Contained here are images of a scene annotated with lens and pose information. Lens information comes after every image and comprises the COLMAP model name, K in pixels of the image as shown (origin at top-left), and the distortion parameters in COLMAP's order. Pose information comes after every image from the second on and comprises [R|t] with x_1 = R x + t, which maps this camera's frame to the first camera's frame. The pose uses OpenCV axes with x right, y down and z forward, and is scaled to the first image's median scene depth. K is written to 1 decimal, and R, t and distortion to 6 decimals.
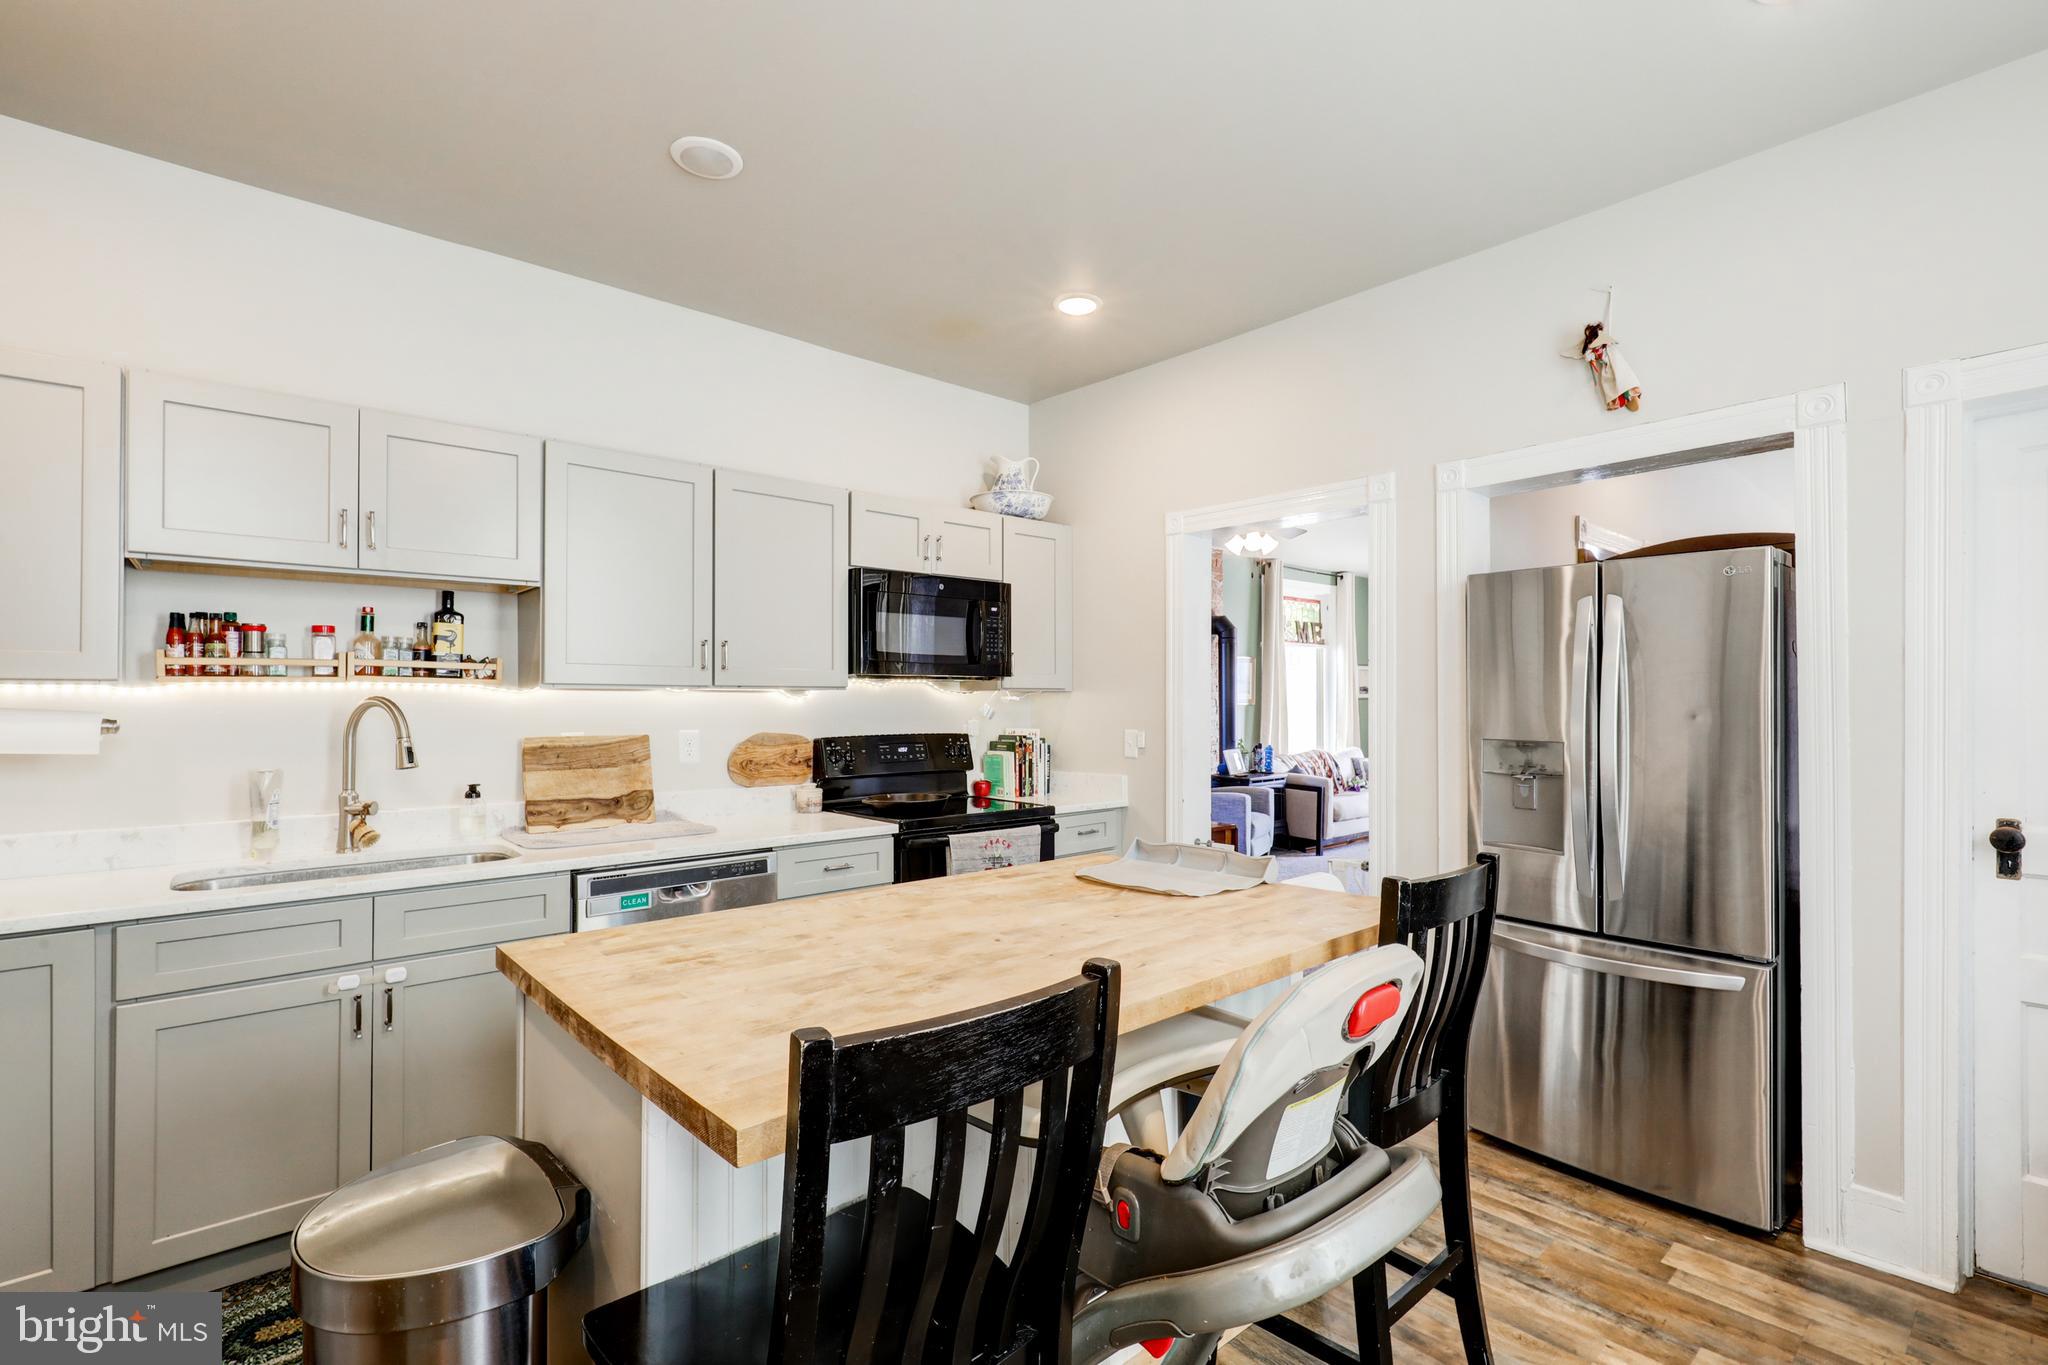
lens RADIAL K [[930.1, 0, 1013.7], [0, 930.1, 695.6], [0, 0, 1]] dist [-0.001247, -0.000099]
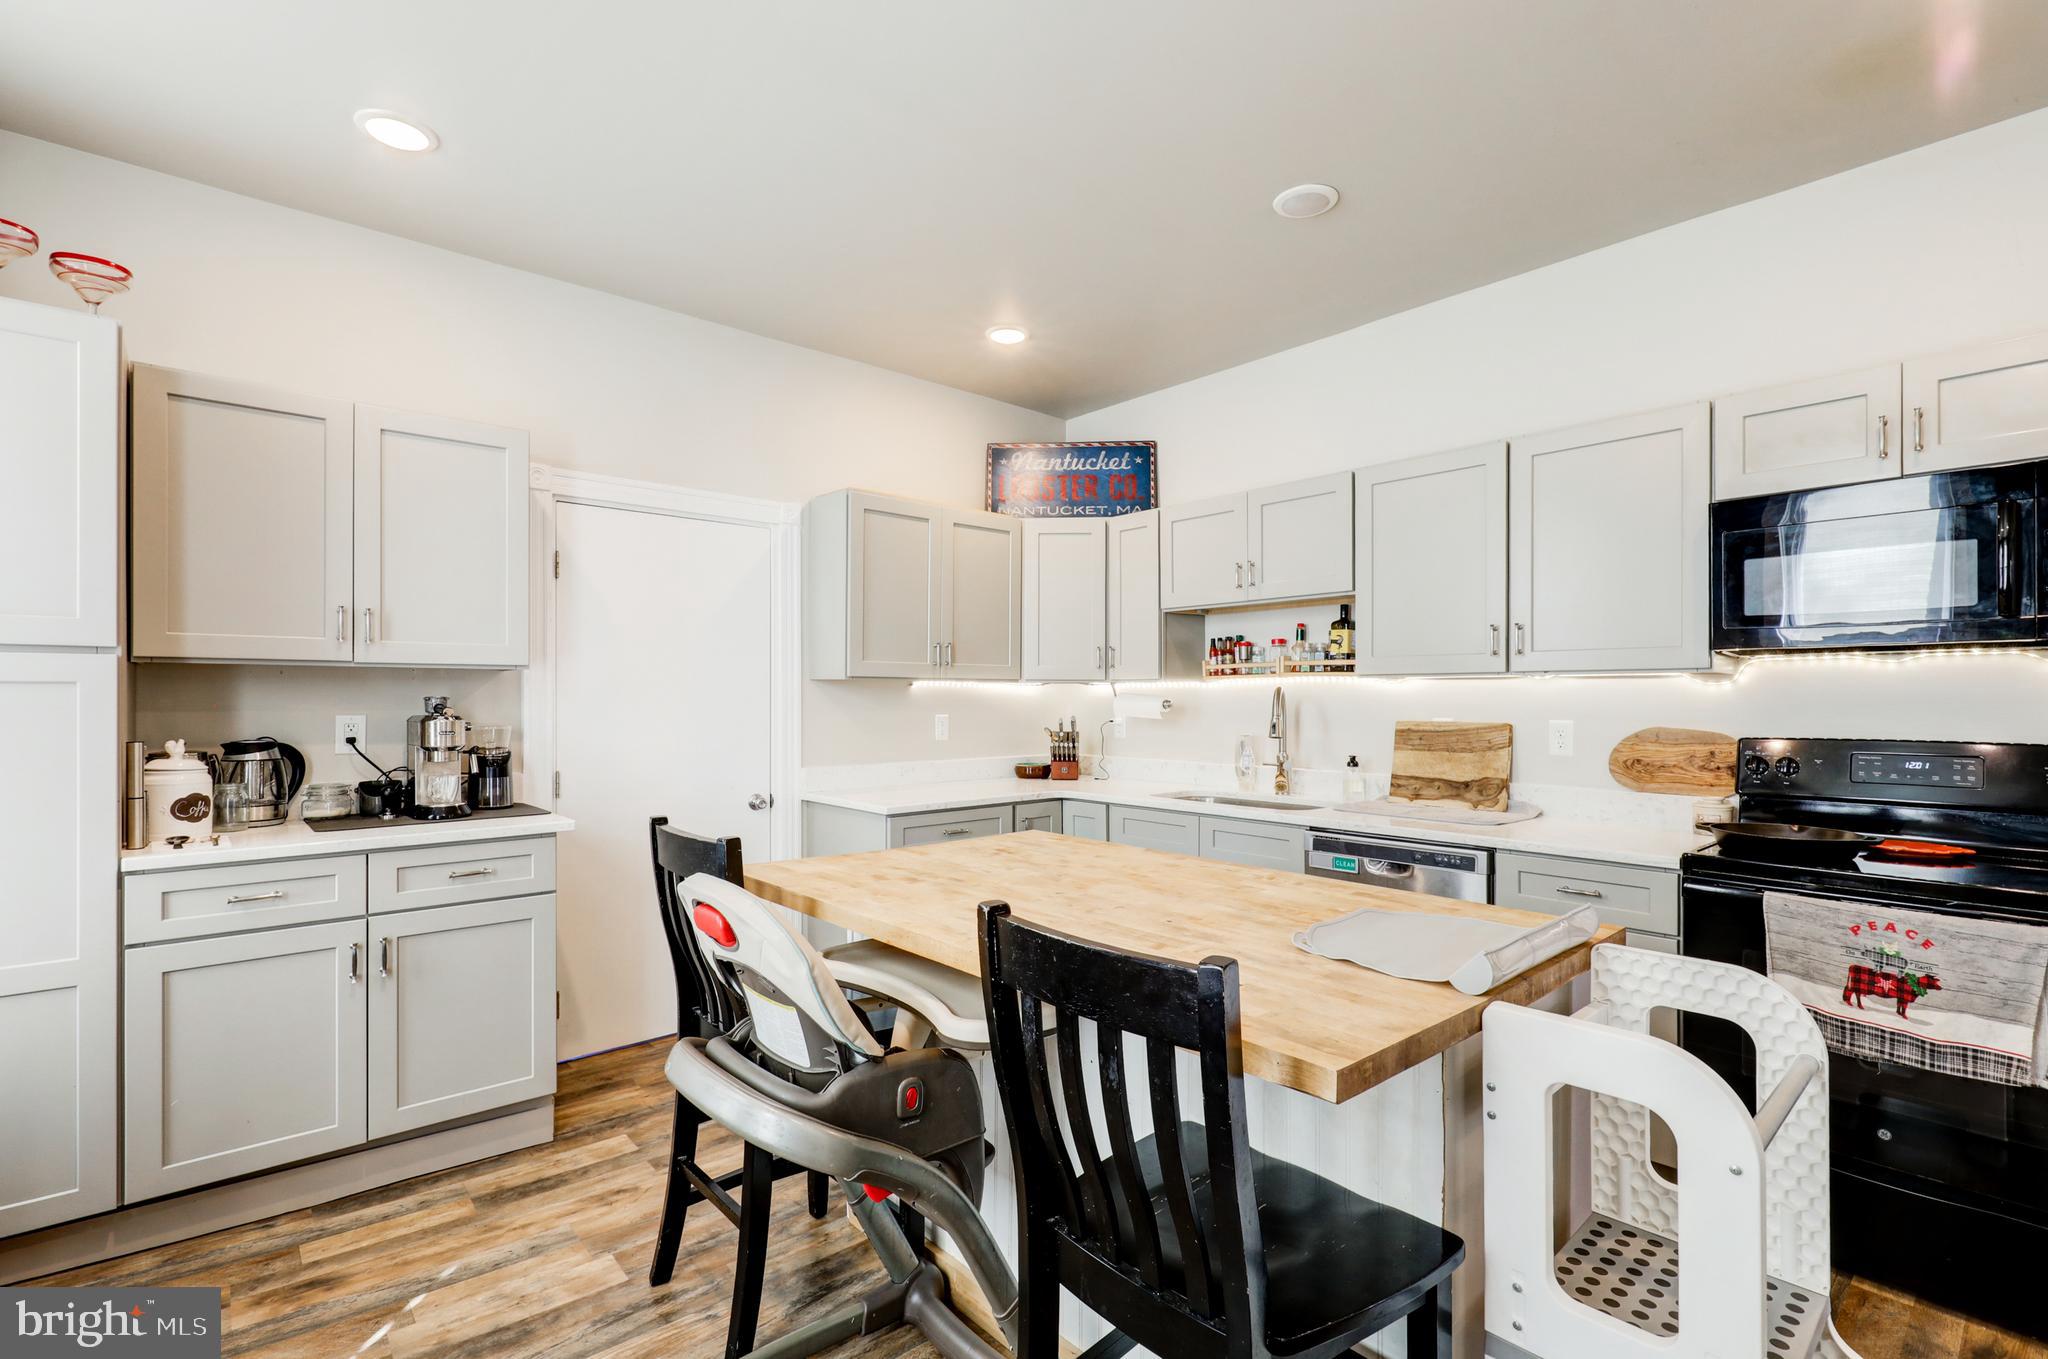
lens RADIAL K [[930.1, 0, 1013.7], [0, 930.1, 692.6], [0, 0, 1]] dist [-0.001247, -0.000099]
pose [[-0.012829, -0.002275, -0.999915, 0.654577], [0.008106, 0.999964, -0.002379, 0.008690], [0.999885, -0.008136, -0.012811, 0.533869]]
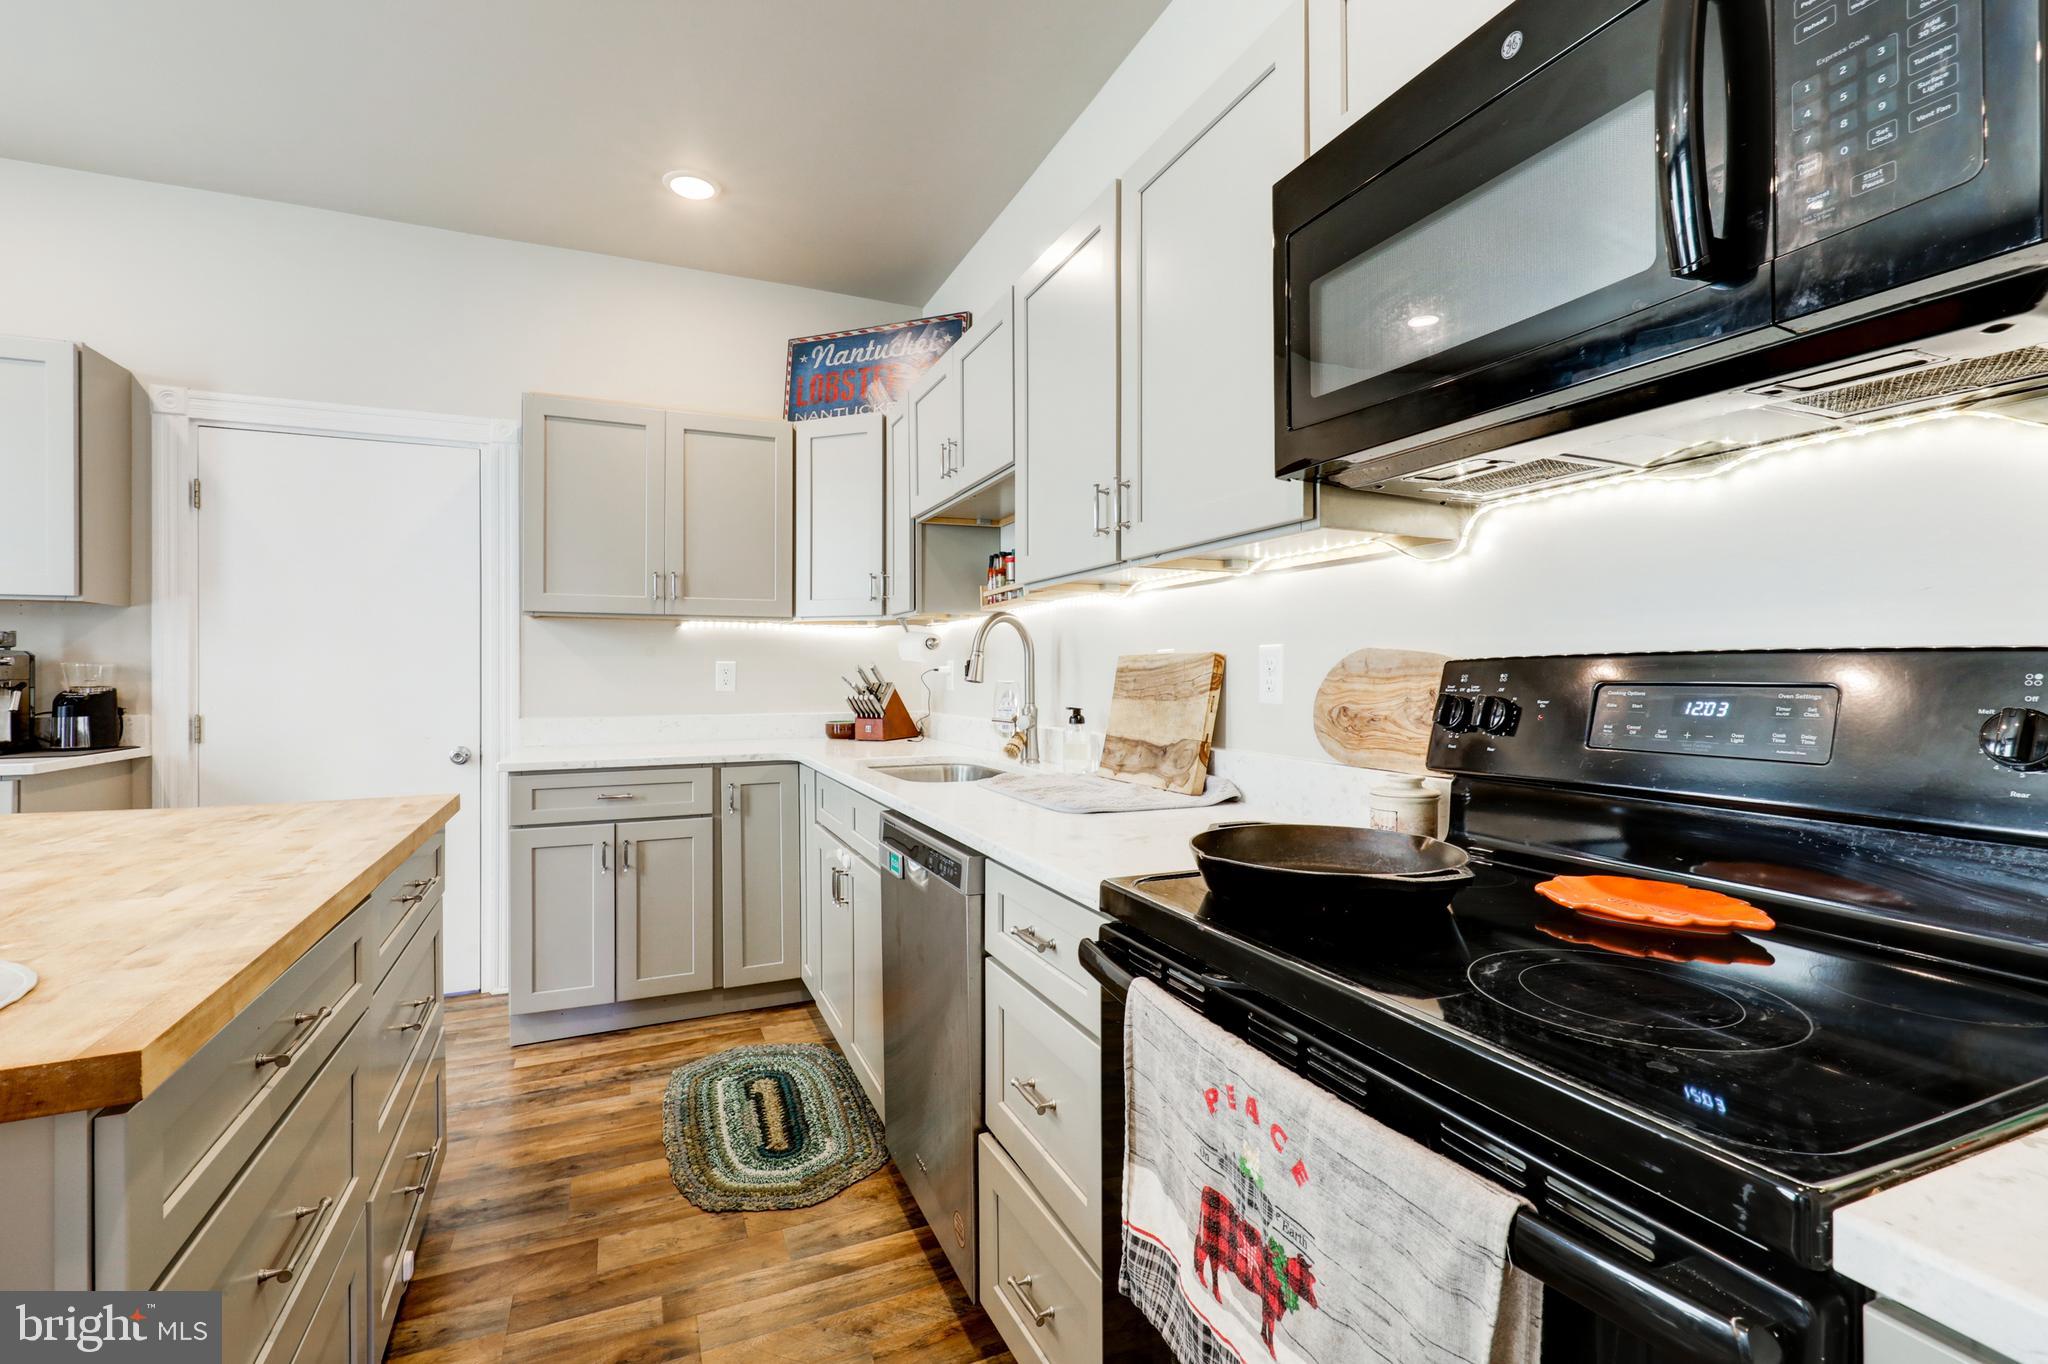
lens RADIAL K [[925.6, 0, 1015.5], [0, 925.6, 668.4], [0, 0, 1]] dist [0.000198, -0.000075]
pose [[-0.314335, -0.001956, -0.949310, 0.245865], [0.010628, 0.999928, -0.005579, 0.059967], [0.949253, -0.011843, -0.314291, 1.166256]]
